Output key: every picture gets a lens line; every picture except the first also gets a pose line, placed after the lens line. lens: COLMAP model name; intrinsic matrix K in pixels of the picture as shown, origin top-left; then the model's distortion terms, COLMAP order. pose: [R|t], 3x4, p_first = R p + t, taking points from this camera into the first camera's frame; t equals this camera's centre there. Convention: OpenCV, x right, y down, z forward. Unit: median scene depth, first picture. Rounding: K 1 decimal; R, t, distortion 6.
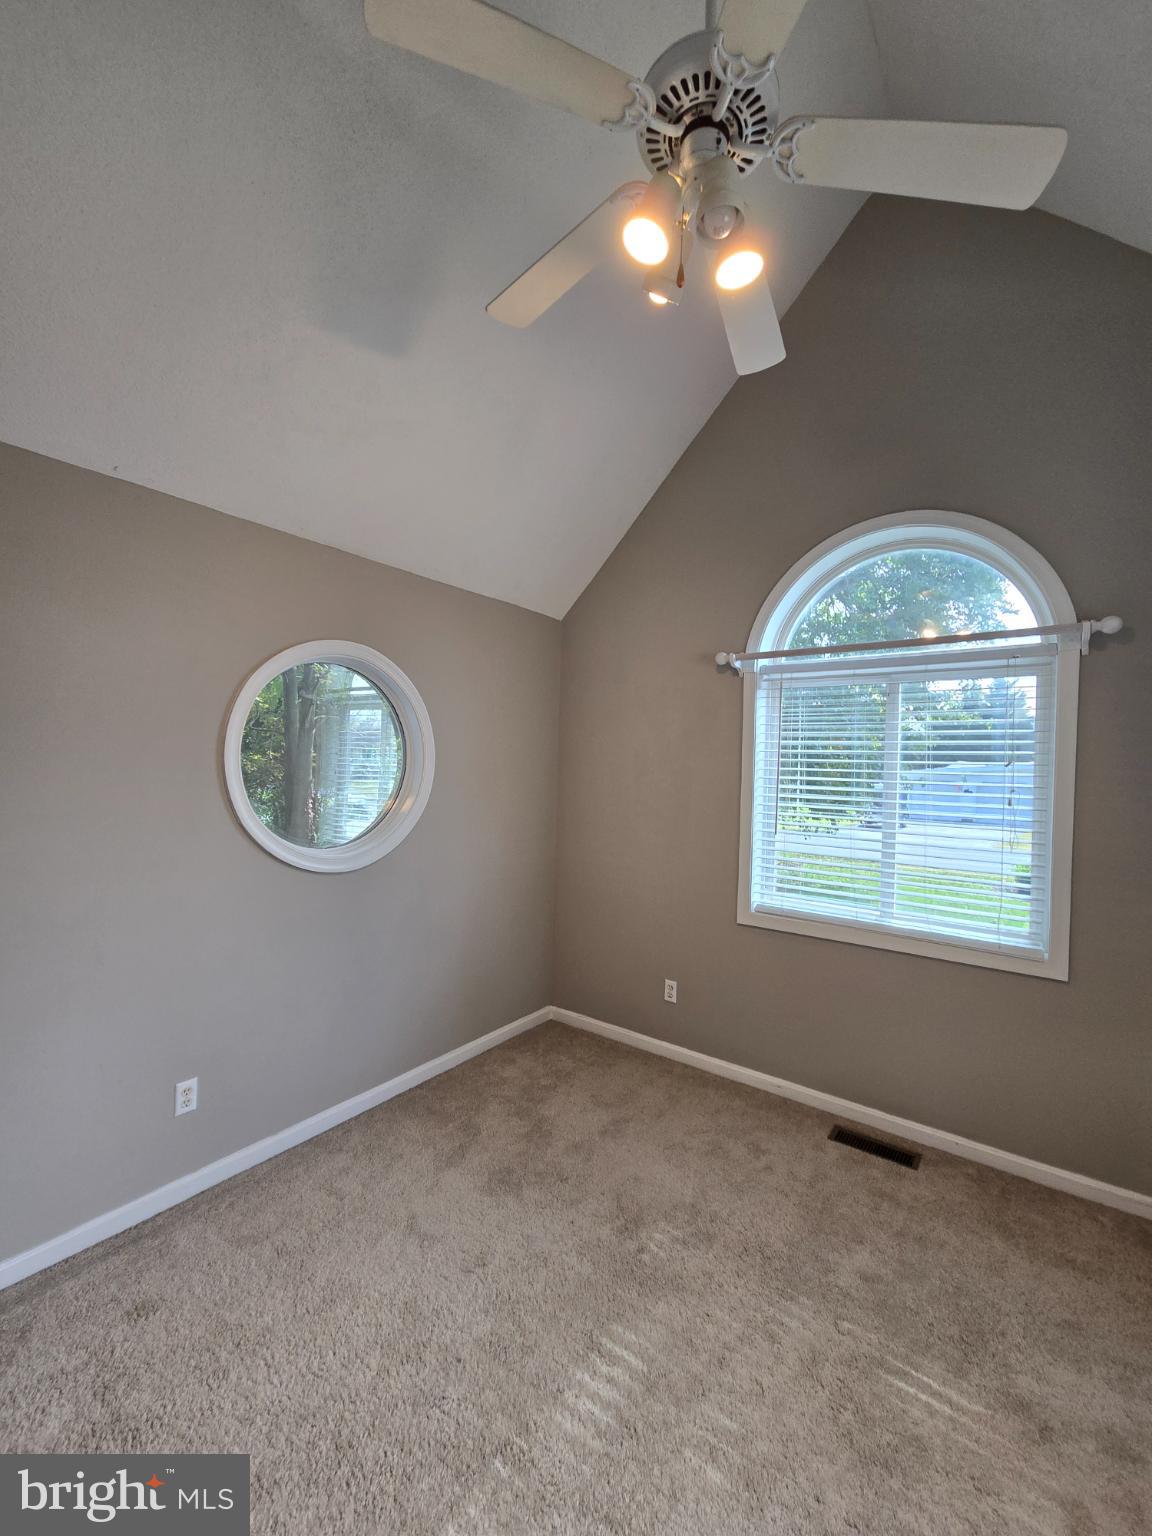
lens RADIAL K [[630.5, 0, 578.1], [0, 630.5, 774.2], [0, 0, 1]] dist [-0.000983, 0.001387]
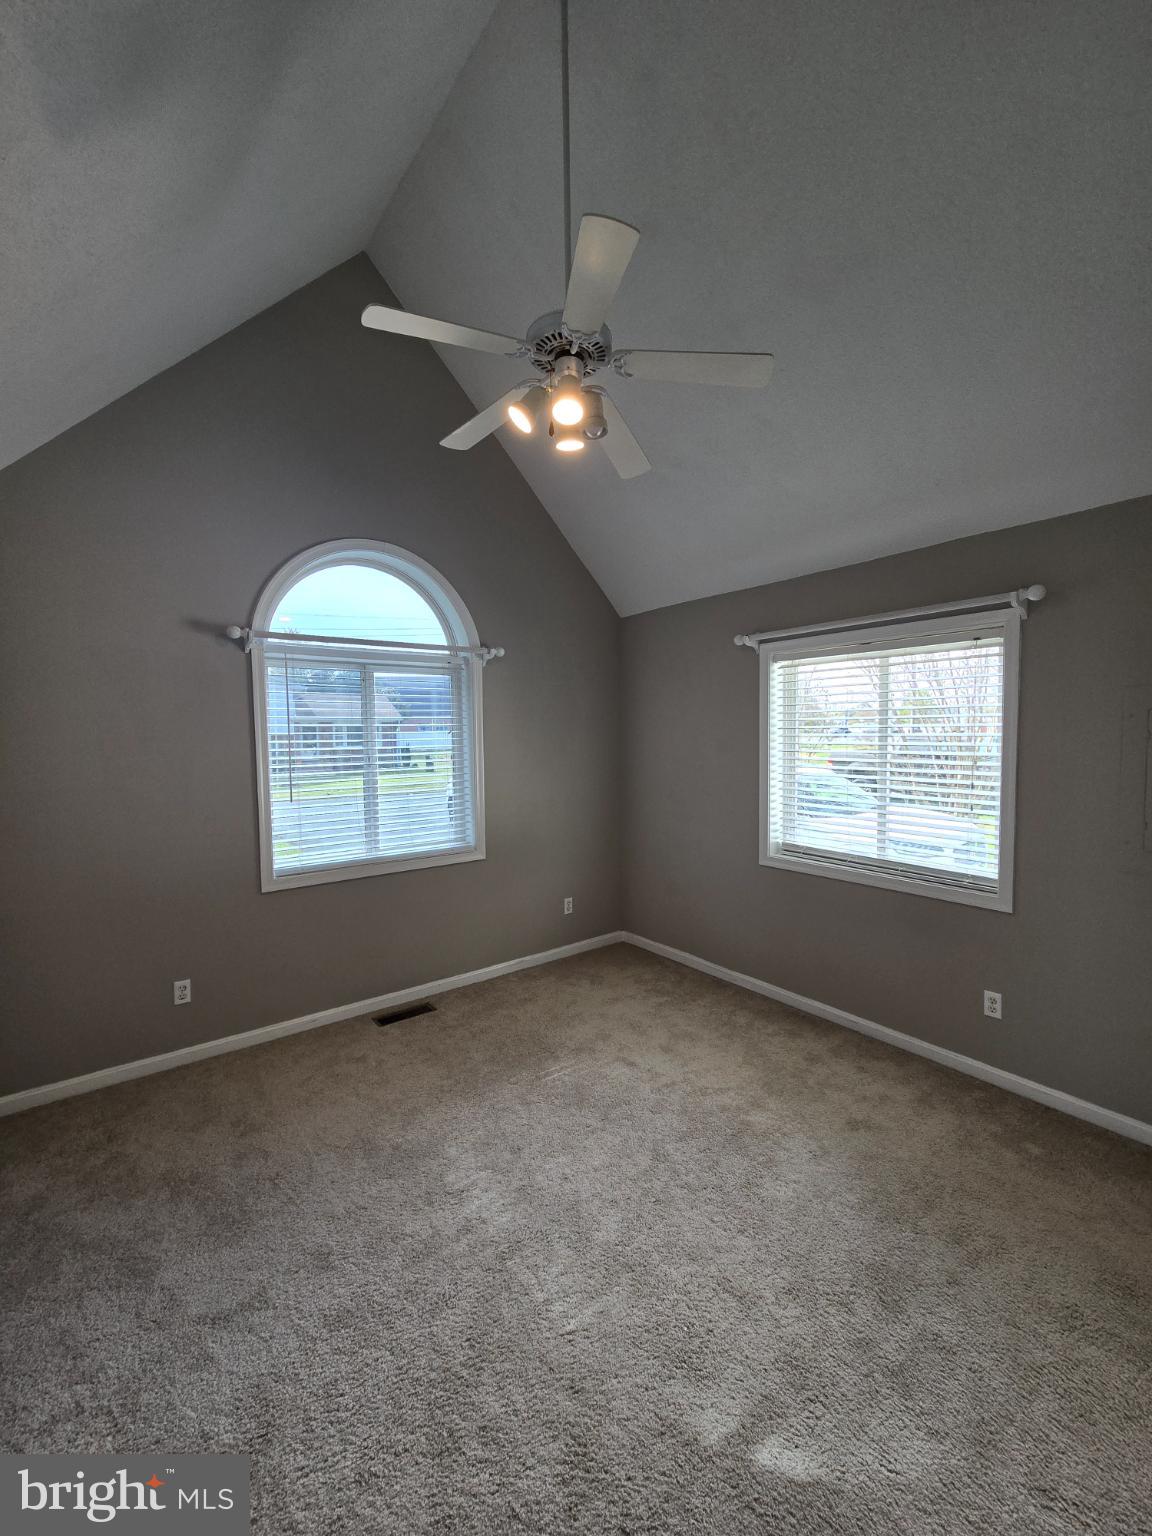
lens RADIAL K [[630.5, 0, 579.2], [0, 630.5, 765.4], [0, 0, 1]] dist [-0.000983, 0.001387]
pose [[0.270071, -0.077009, 0.959756, -0.707326], [0.035010, 0.996923, 0.070140, -0.031801], [-0.962204, 0.014659, 0.271936, 0.258516]]
